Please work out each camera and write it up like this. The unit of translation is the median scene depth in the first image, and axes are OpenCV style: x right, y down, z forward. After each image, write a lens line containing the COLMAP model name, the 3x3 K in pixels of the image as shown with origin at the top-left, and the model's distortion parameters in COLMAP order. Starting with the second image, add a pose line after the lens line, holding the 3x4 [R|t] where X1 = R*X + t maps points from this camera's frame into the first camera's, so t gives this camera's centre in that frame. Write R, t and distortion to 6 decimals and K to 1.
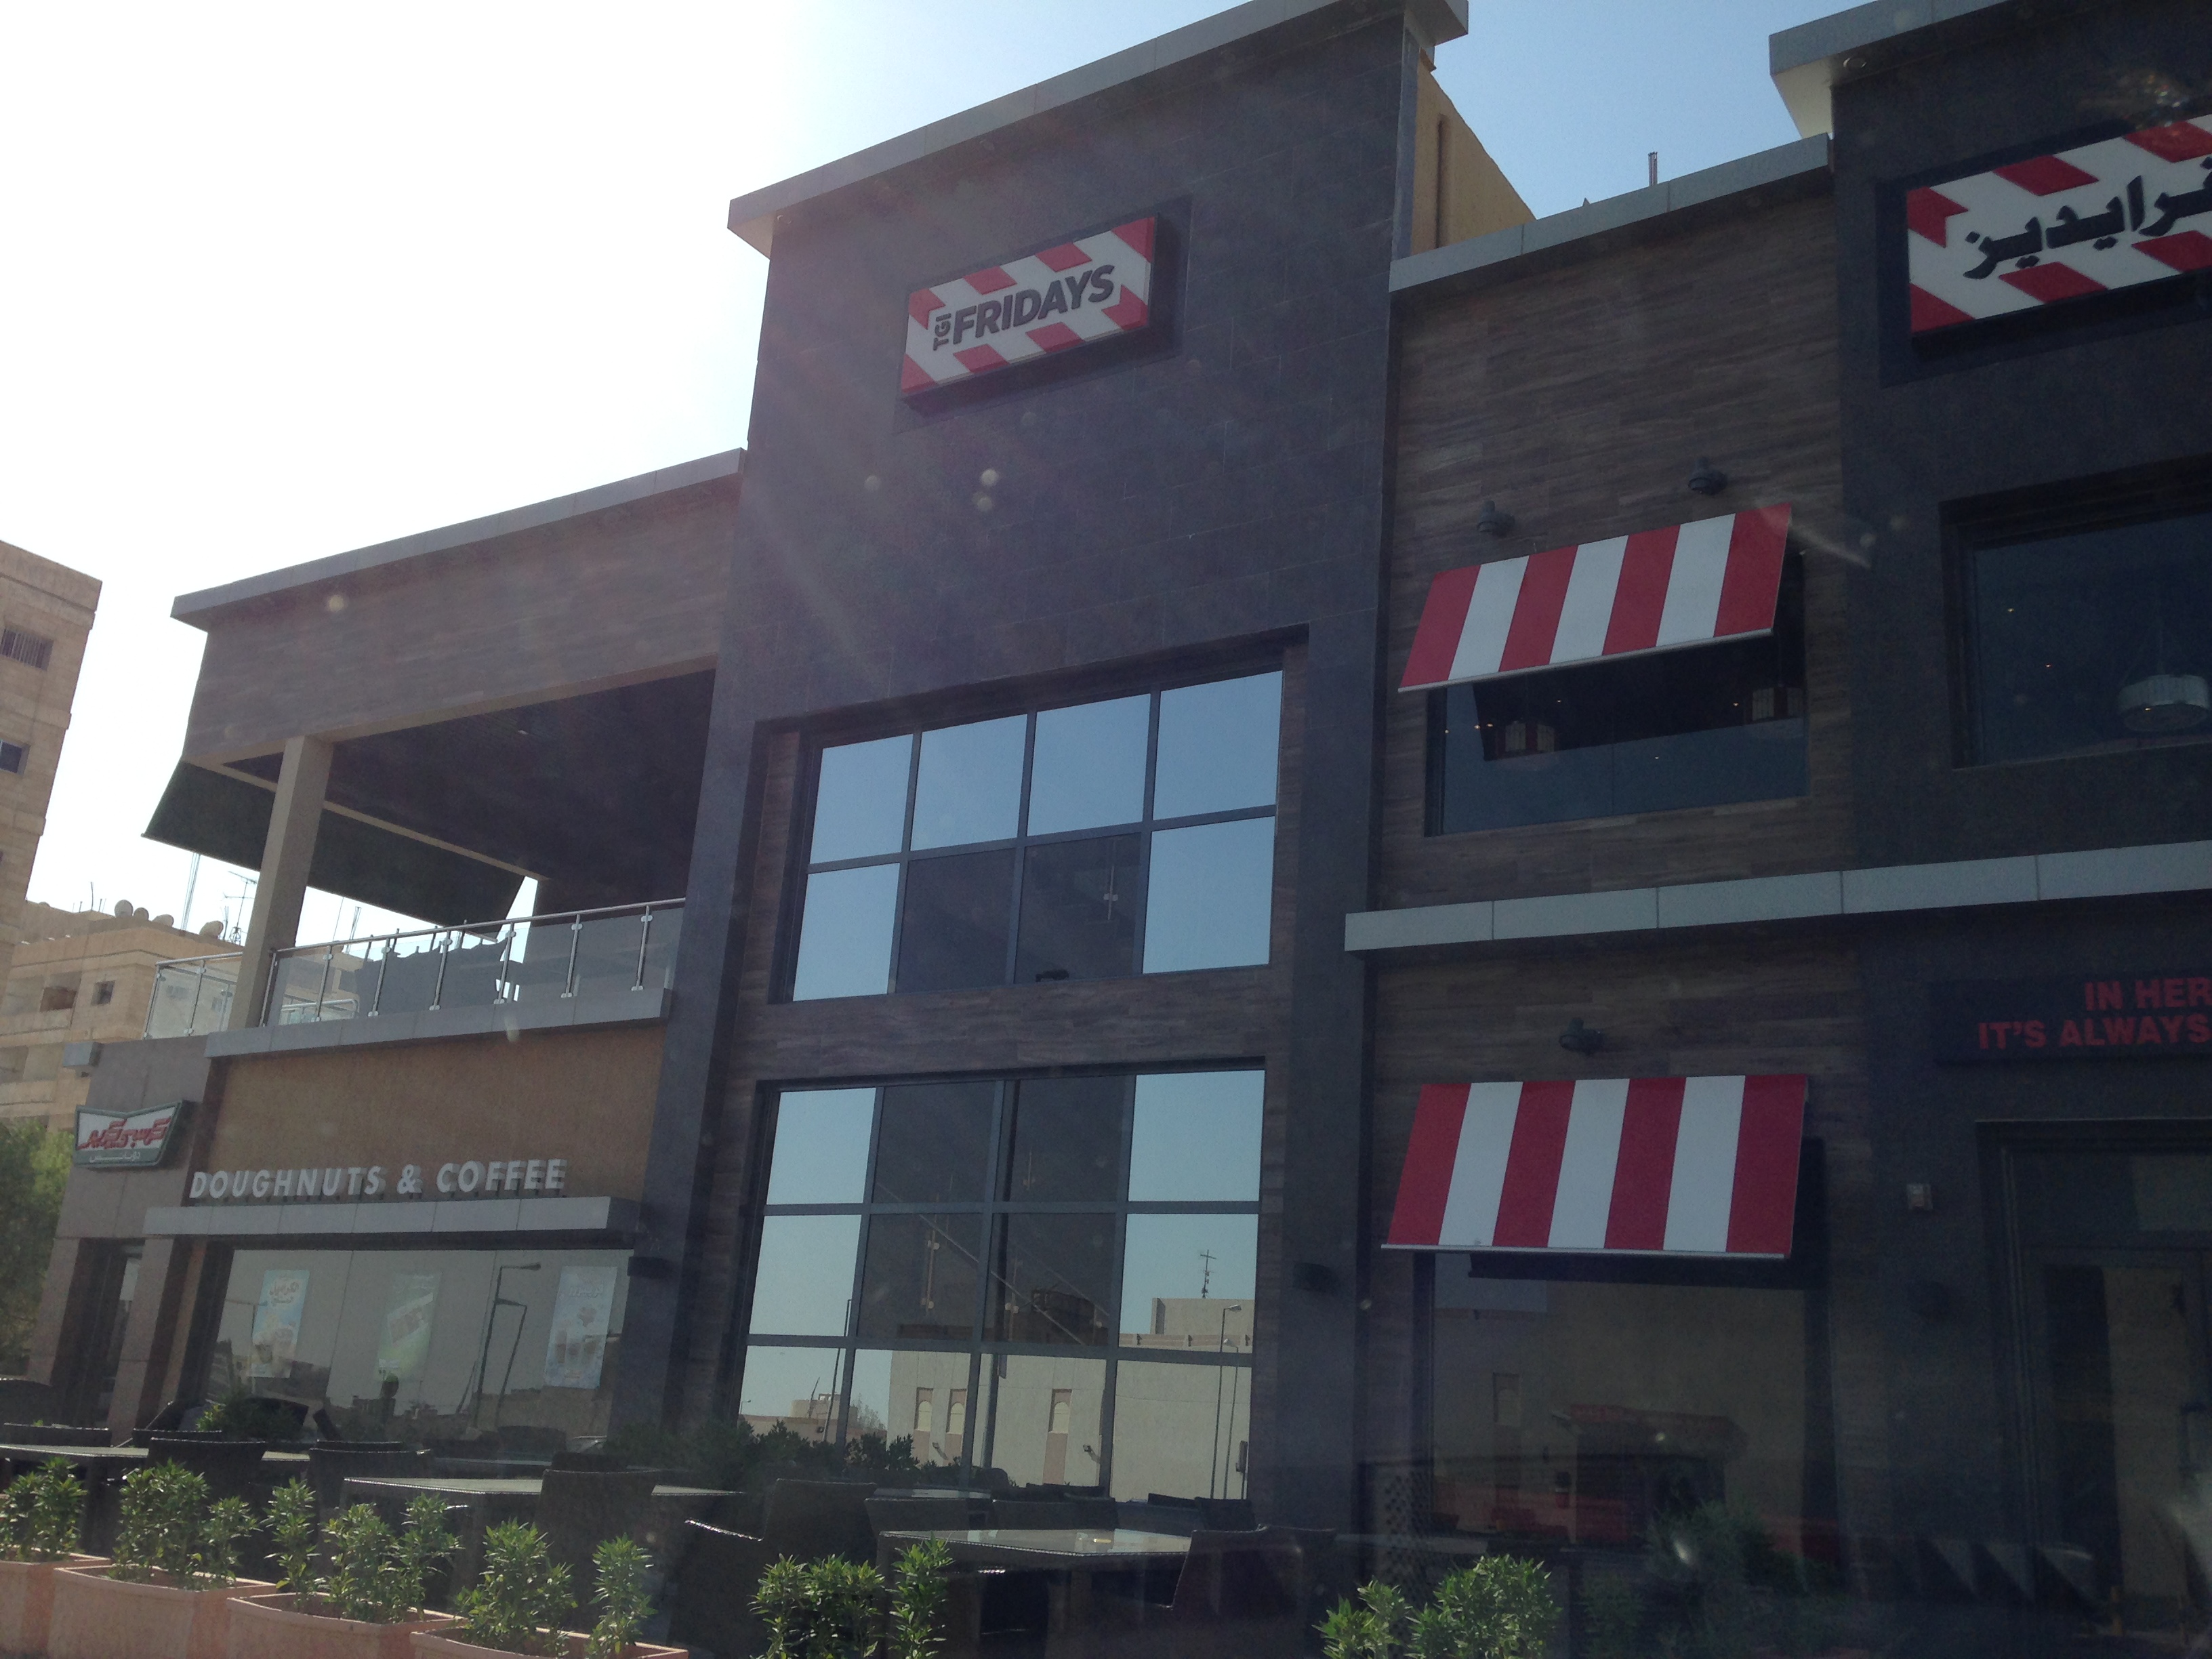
lens RADIAL K [[1924.4, 0, 1106.0], [0, 1924.4, 829.5], [0, 0, 1]] dist [0.155998, 0.001110]
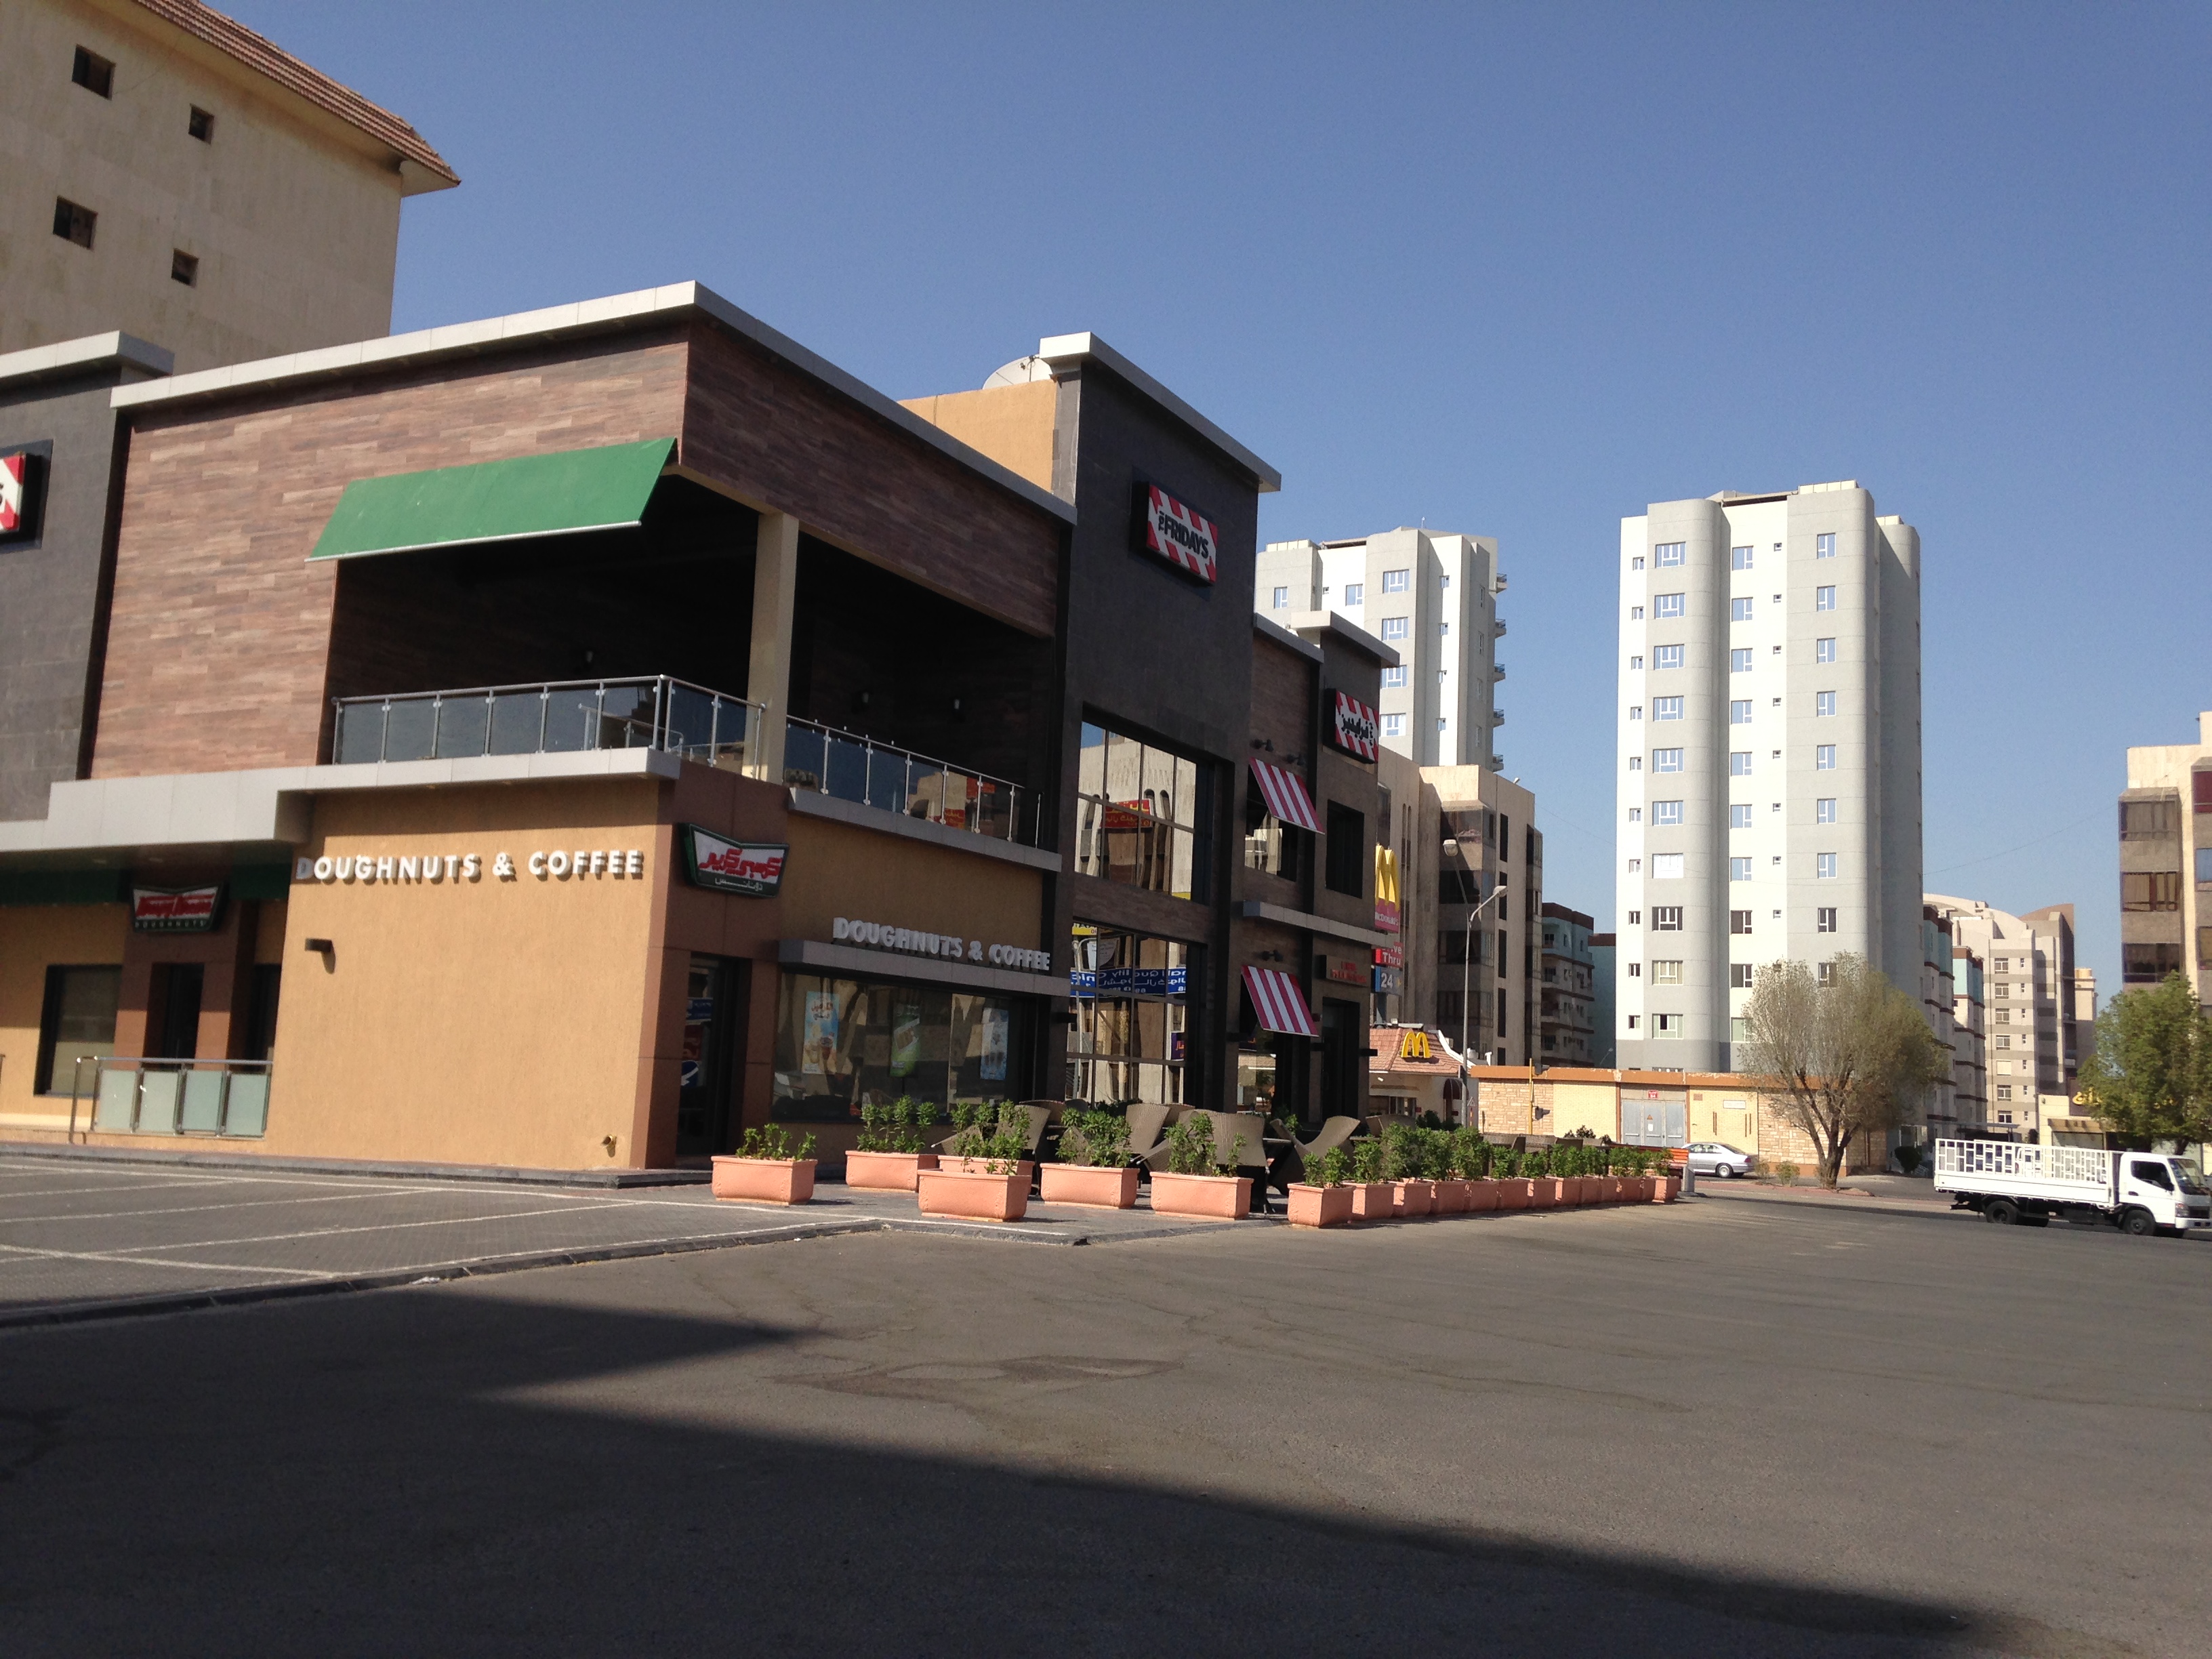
lens RADIAL K [[1924.4, 0, 1106.0], [0, 1924.4, 829.5], [0, 0, 1]] dist [0.155998, 0.001110]
pose [[-0.070579, 0.065728, 0.995338, -1.783610], [-0.337505, 0.937402, -0.085834, 0.180112], [-0.938674, -0.341989, -0.043978, 0.984474]]
